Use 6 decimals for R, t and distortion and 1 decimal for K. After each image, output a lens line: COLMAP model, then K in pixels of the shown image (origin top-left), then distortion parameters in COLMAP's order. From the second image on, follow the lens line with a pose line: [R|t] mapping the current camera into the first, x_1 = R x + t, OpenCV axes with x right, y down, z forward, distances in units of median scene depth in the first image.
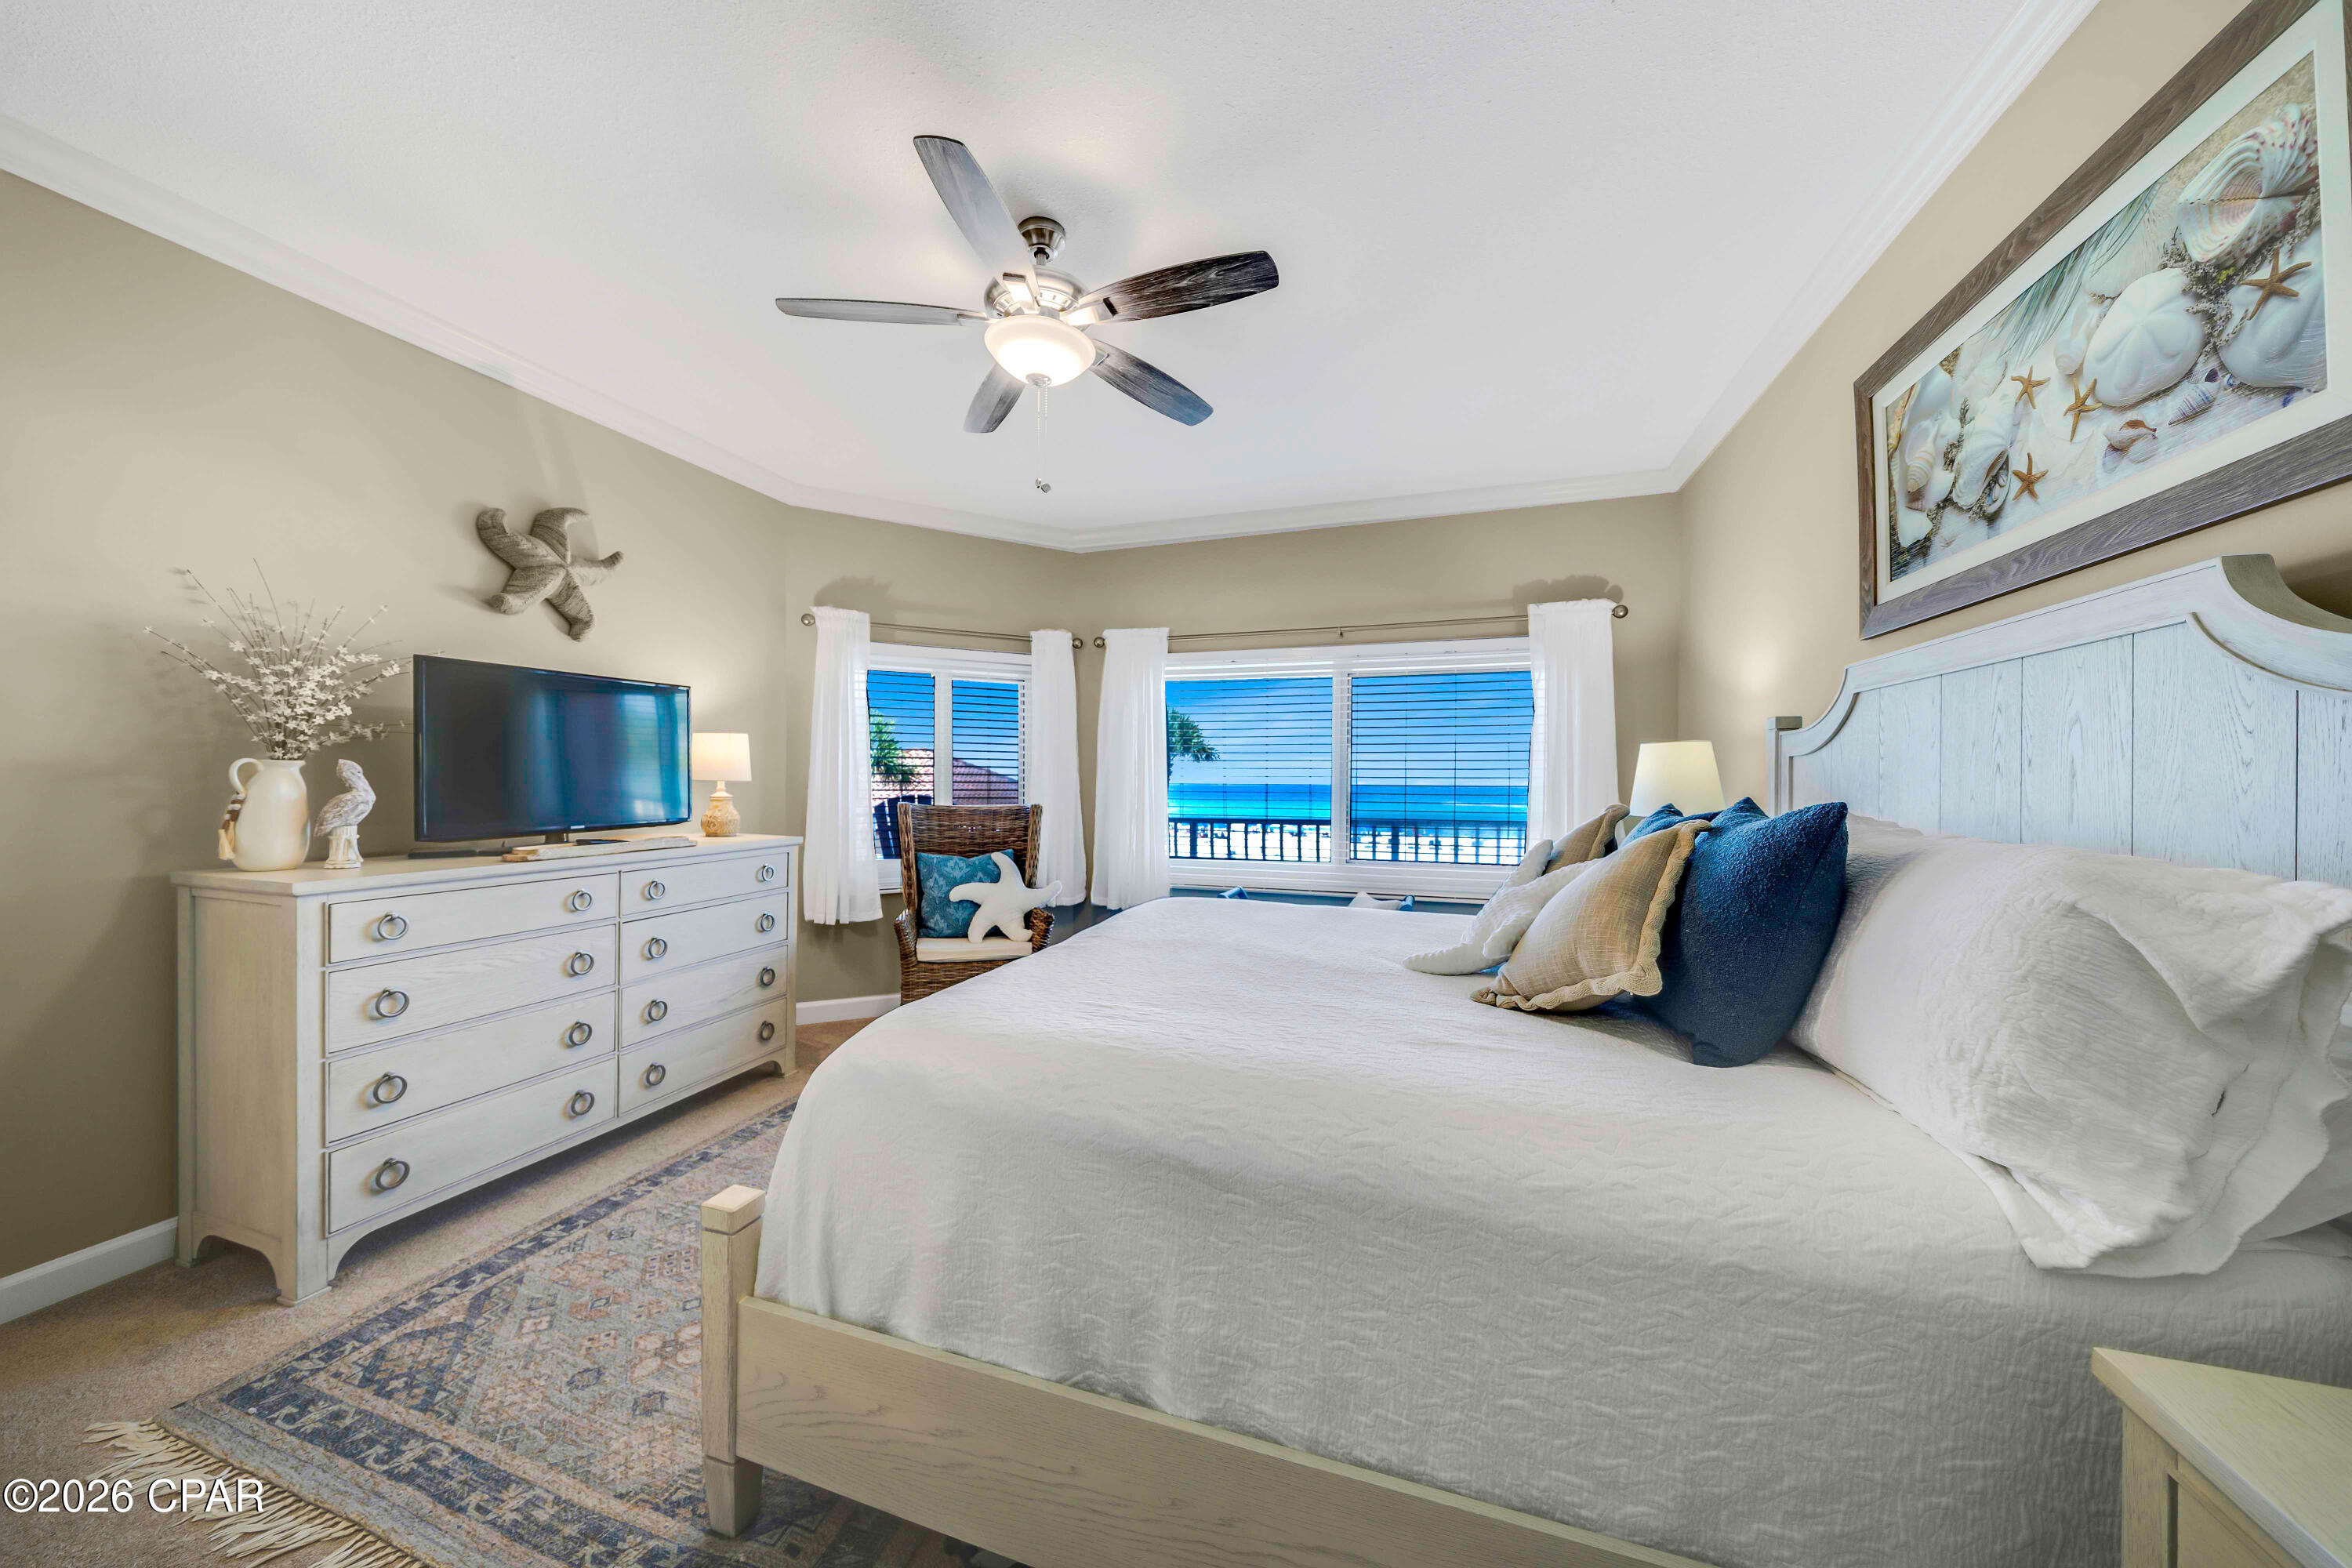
lens RADIAL K [[808.8, 0, 1162.2], [0, 808.8, 785.6], [0, 0, 1]] dist [-0.007545, 0.001613]
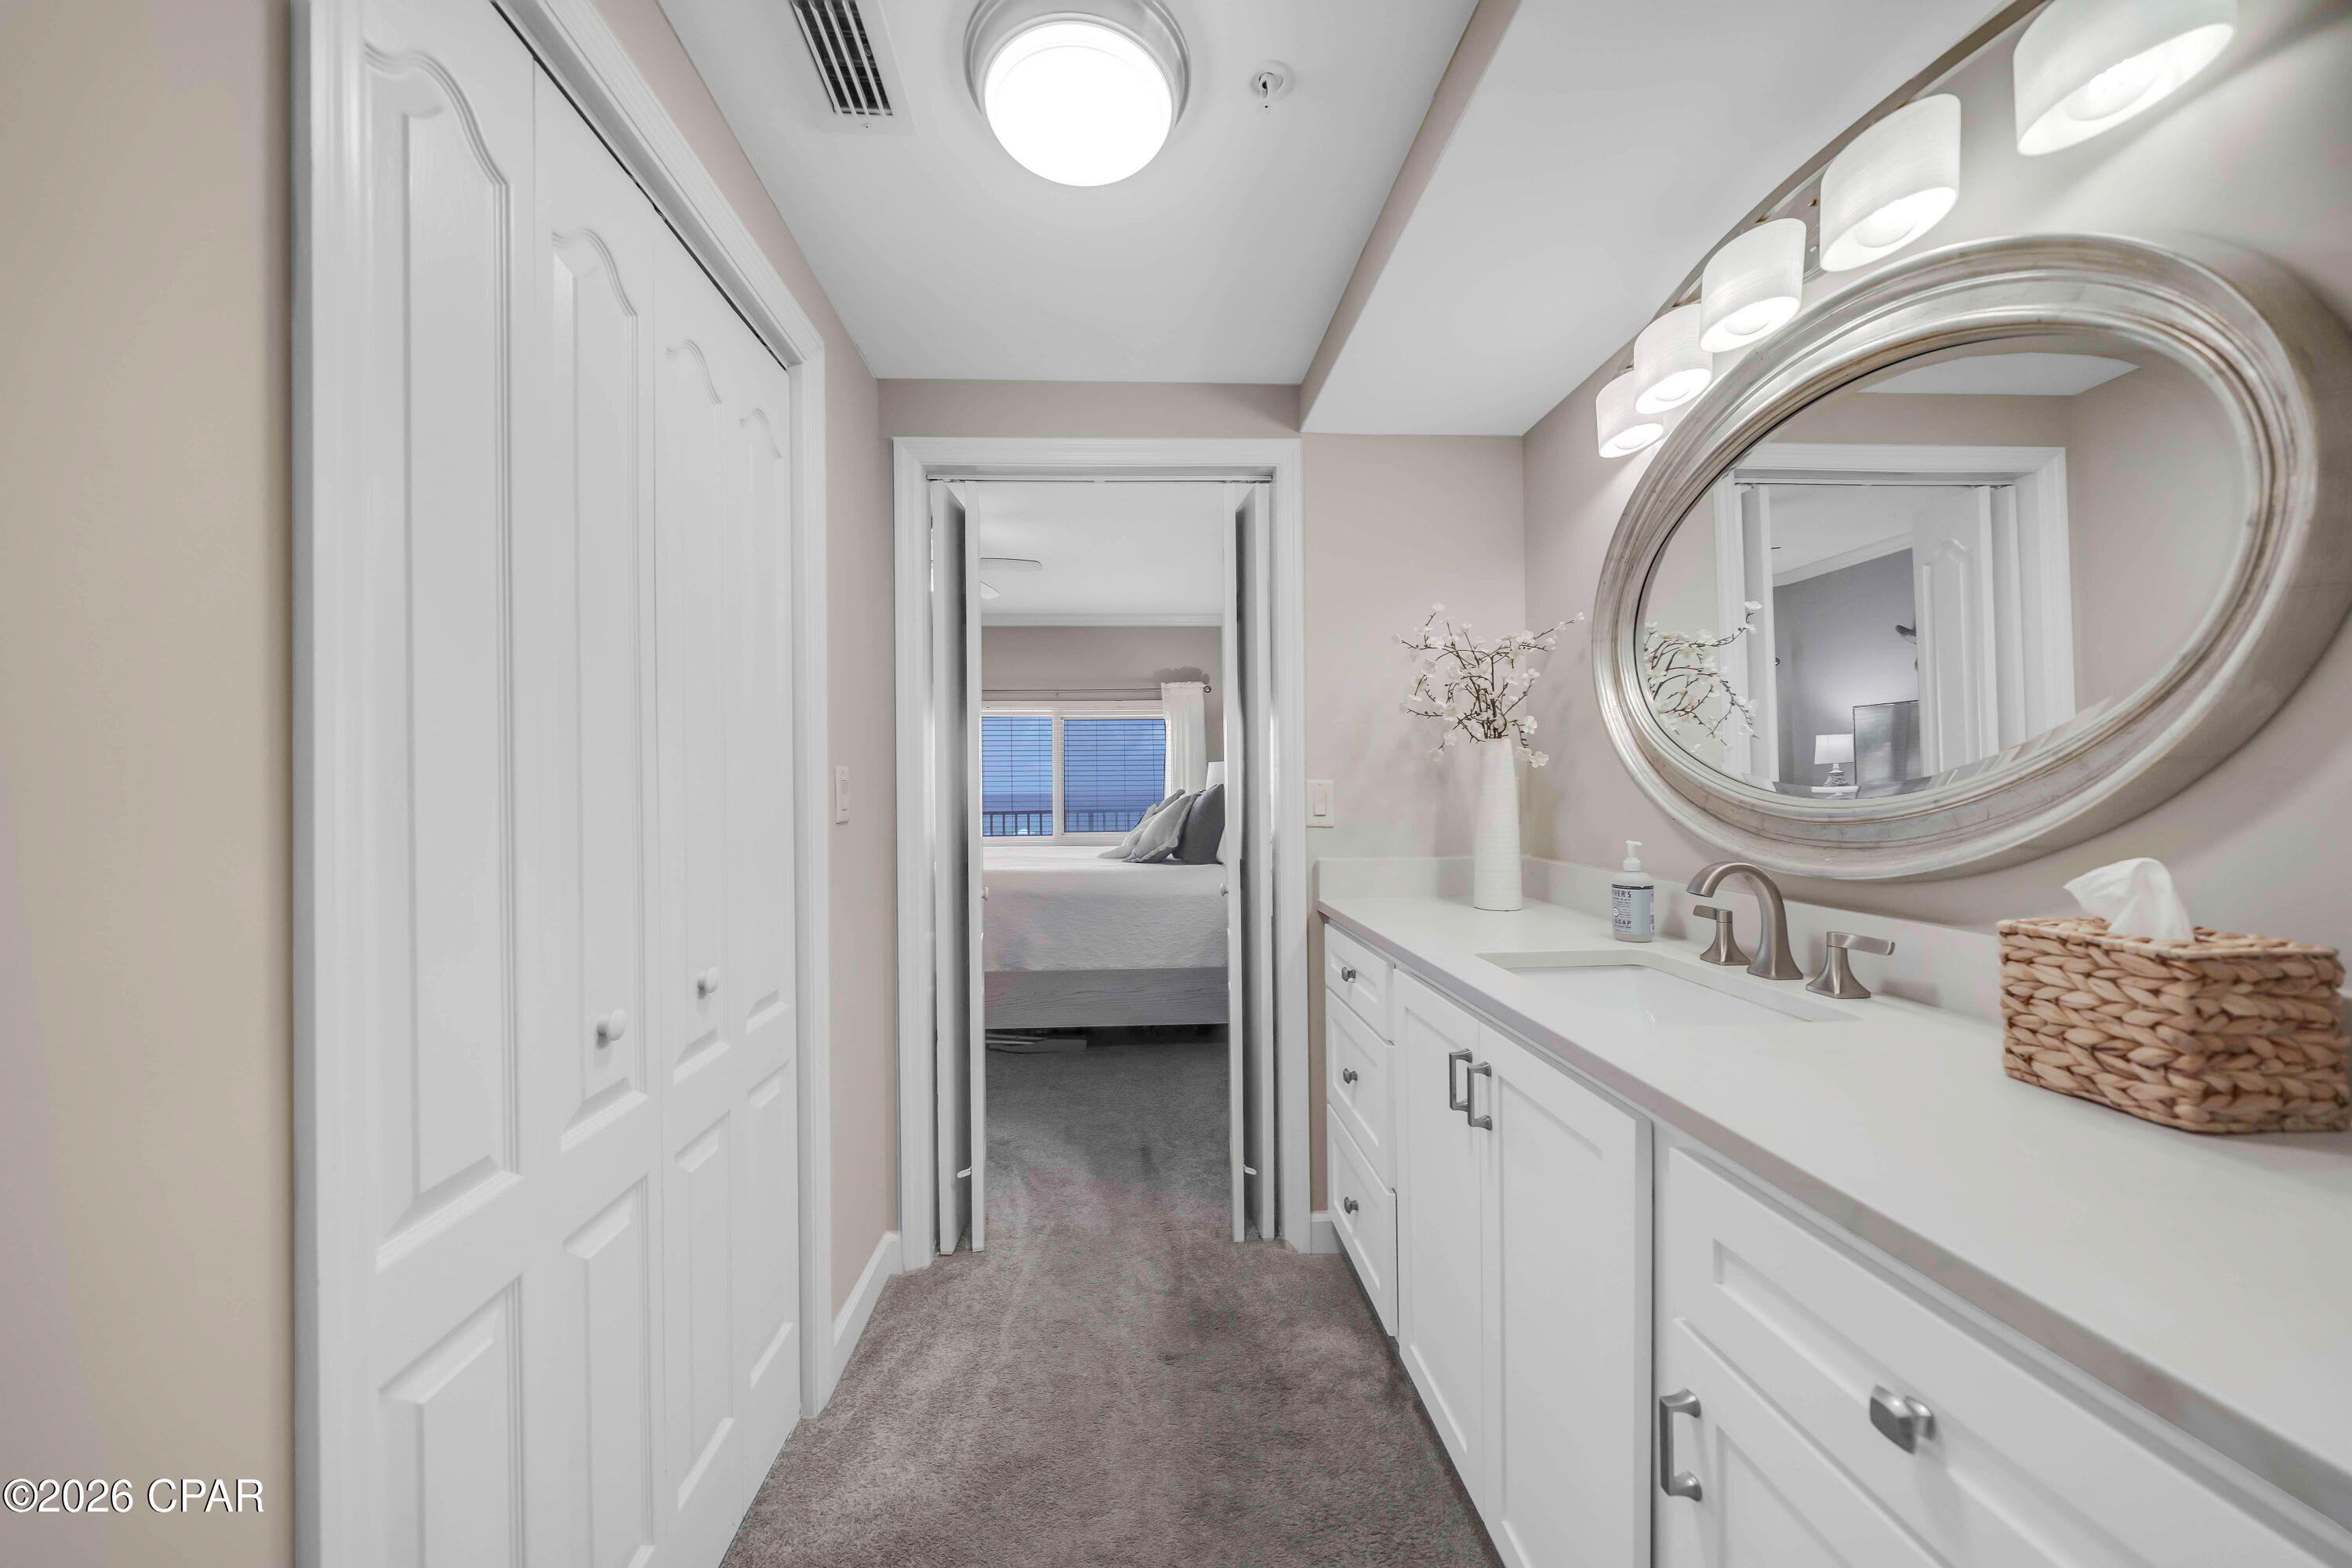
lens RADIAL K [[804.1, 0, 1161.5], [0, 804.1, 784.7], [0, 0, 1]] dist [-0.010058, 0.001317]
pose [[0.930367, -0.013664, 0.366374, -0.395372], [0.018802, 0.999769, -0.010459, 0.036574], [-0.366146, 0.016620, 0.930409, -1.288858]]
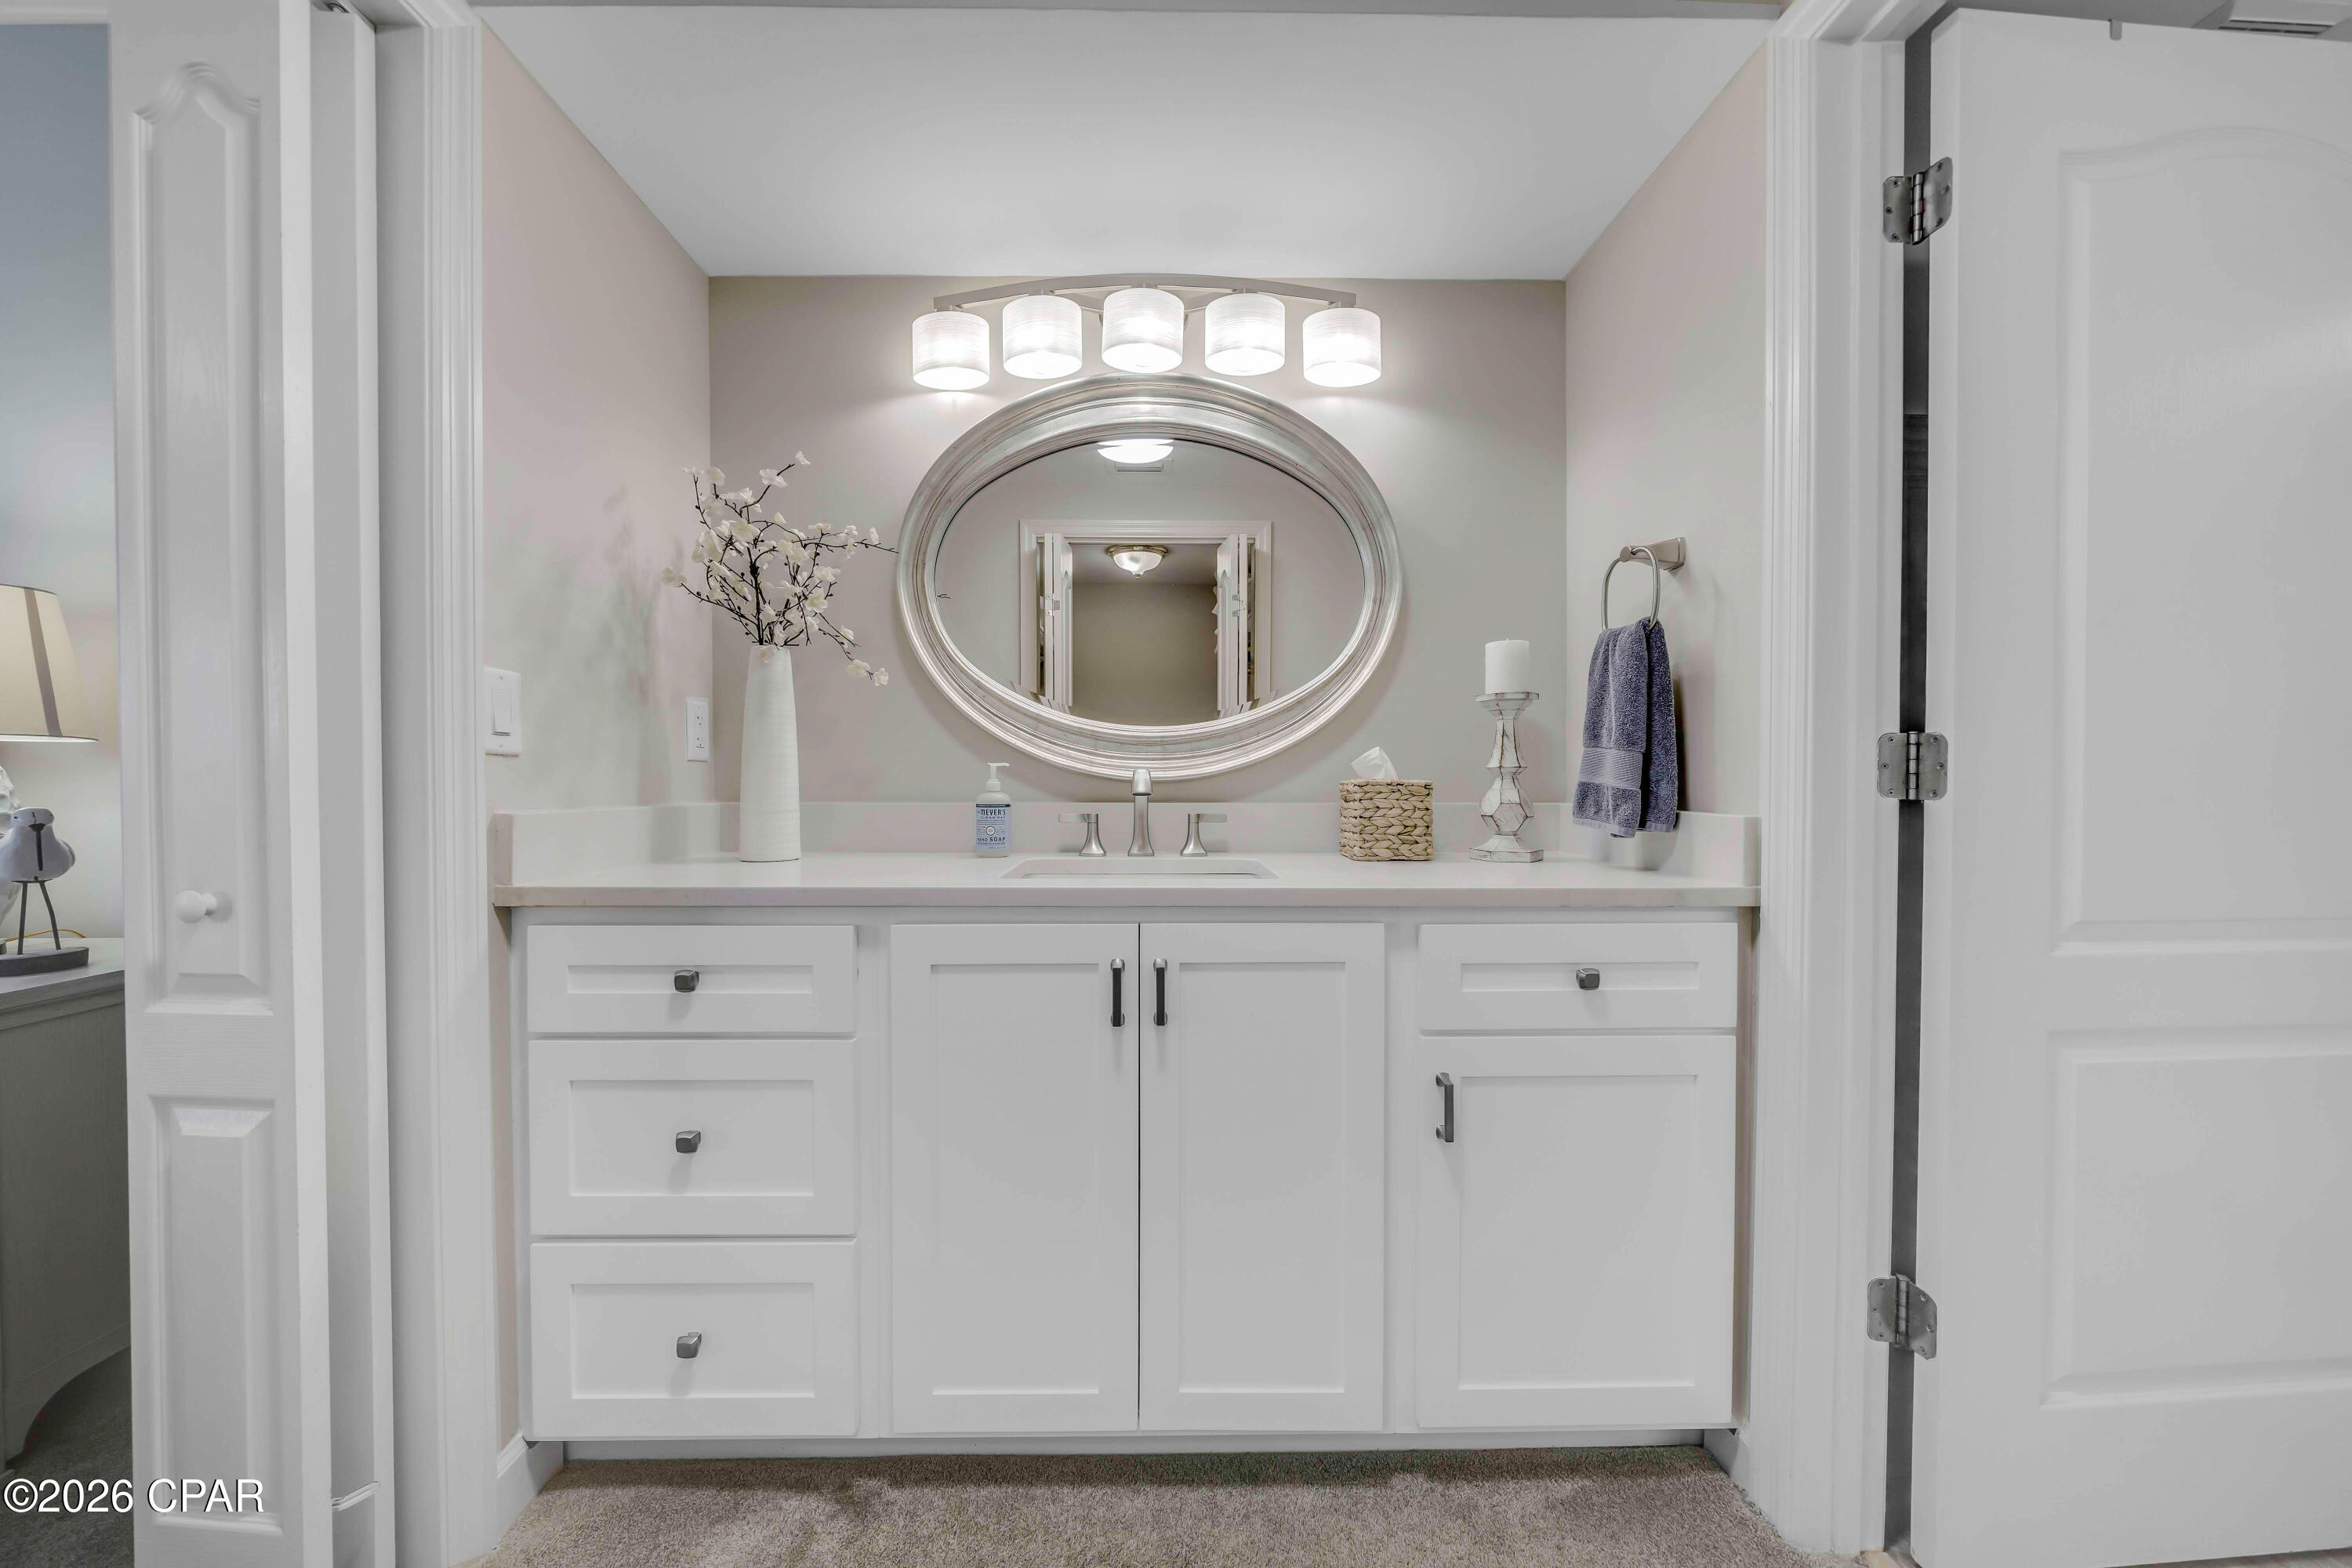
lens RADIAL K [[808.8, 0, 1162.2], [0, 808.8, 785.6], [0, 0, 1]] dist [-0.007545, 0.001613]
pose [[-0.325891, -0.014389, 0.945298, -0.525135], [0.006171, 0.999830, 0.017347, 0.101806], [-0.945387, 0.011487, -0.325747, -0.625196]]
